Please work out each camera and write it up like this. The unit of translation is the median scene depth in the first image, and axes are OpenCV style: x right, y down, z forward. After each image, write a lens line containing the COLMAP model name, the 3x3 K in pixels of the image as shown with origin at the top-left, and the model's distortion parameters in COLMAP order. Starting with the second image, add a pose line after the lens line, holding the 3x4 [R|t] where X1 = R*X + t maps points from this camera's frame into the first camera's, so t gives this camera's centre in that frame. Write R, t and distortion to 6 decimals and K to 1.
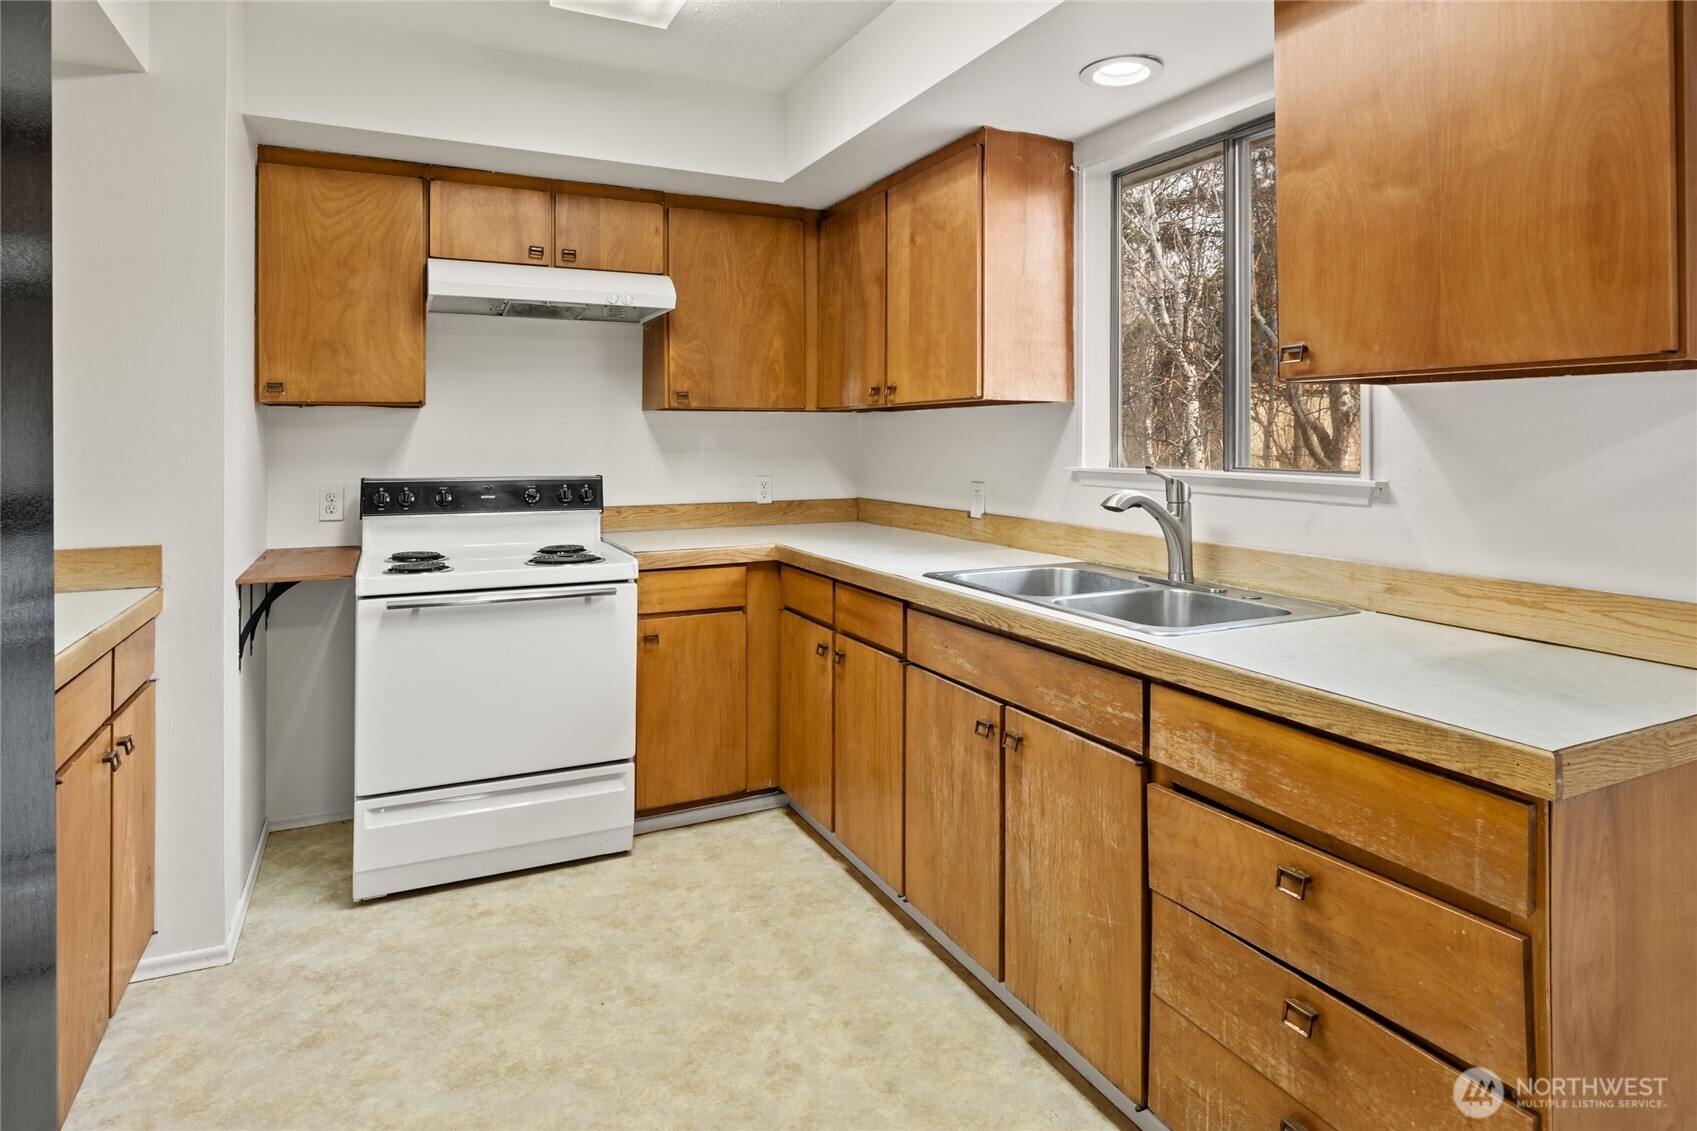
lens RADIAL K [[943.2, 0, 846.7], [0, 943.2, 428.6], [0, 0, 1]] dist [-0.003158, 0.001110]
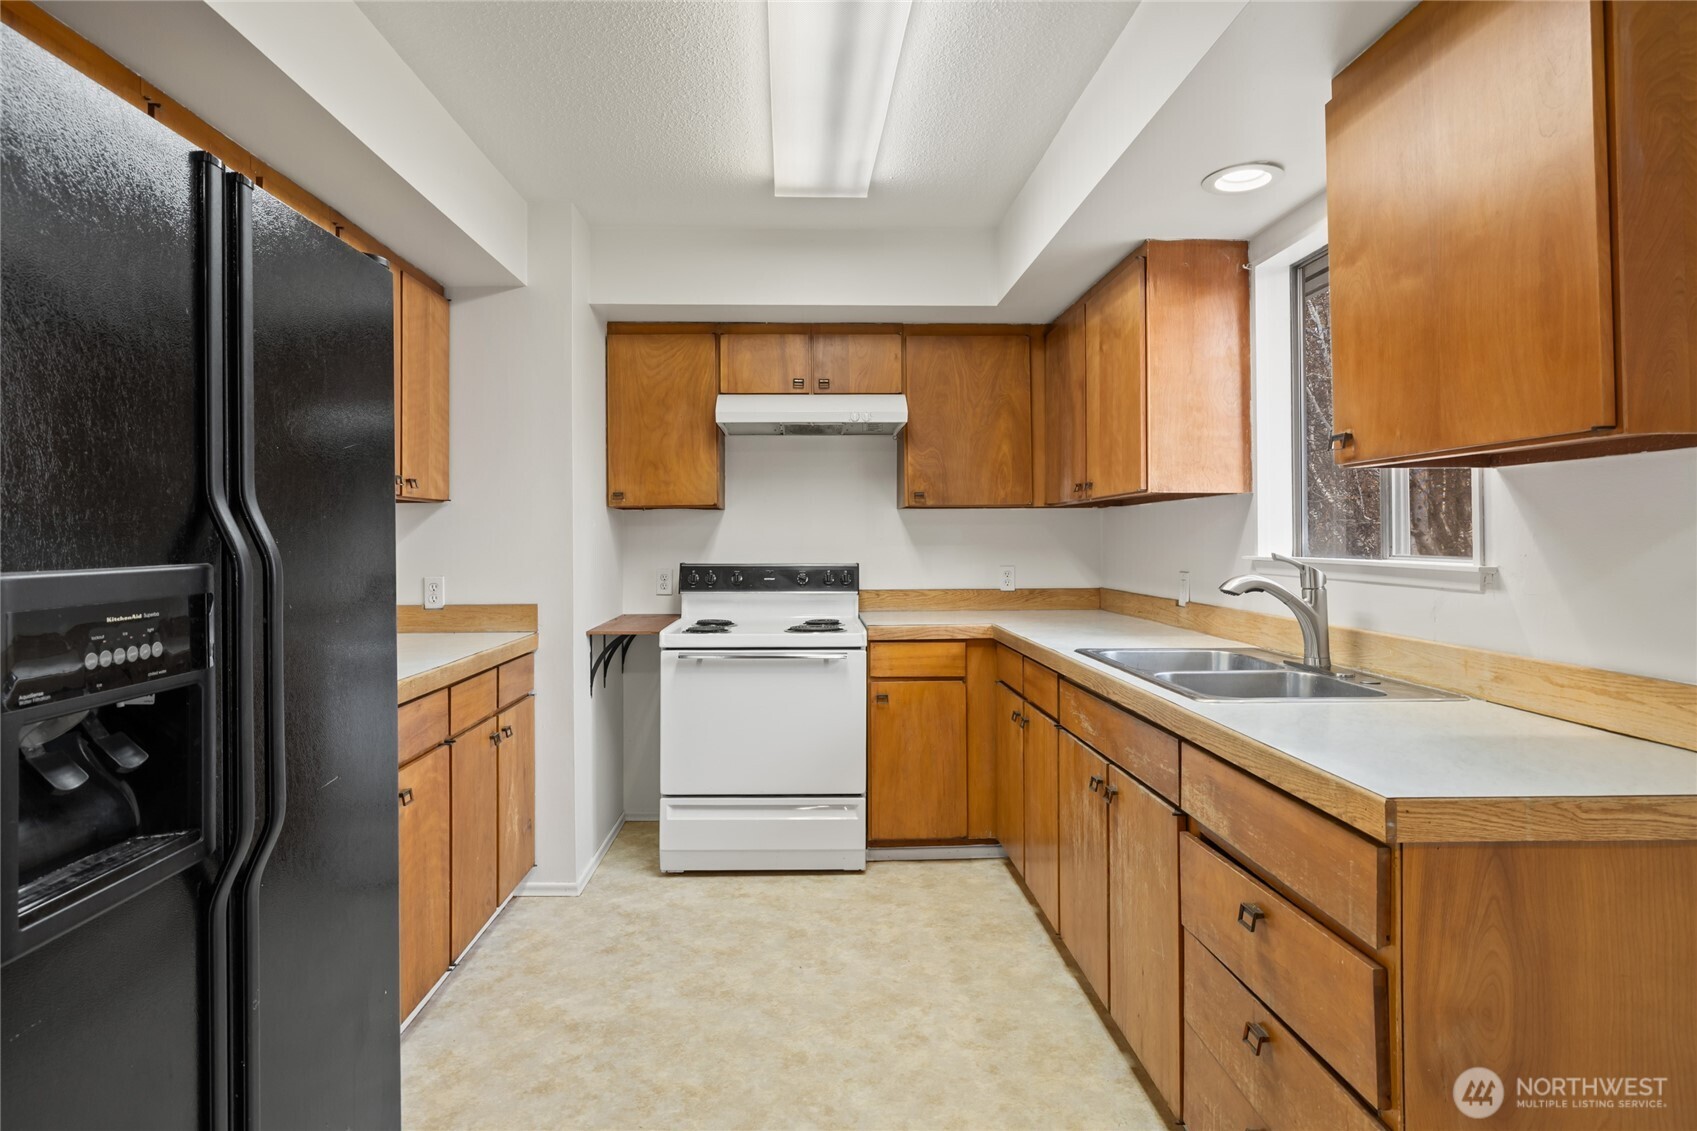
lens RADIAL K [[911.1, 0, 828.7], [0, 911.1, 527.2], [0, 0, 1]] dist [-0.001054, 0.000216]
pose [[0.910964, -0.008059, -0.412407, 0.255928], [0.007185, 0.999967, -0.003671, 0.010447], [0.412423, 0.000381, 0.910992, -0.105327]]
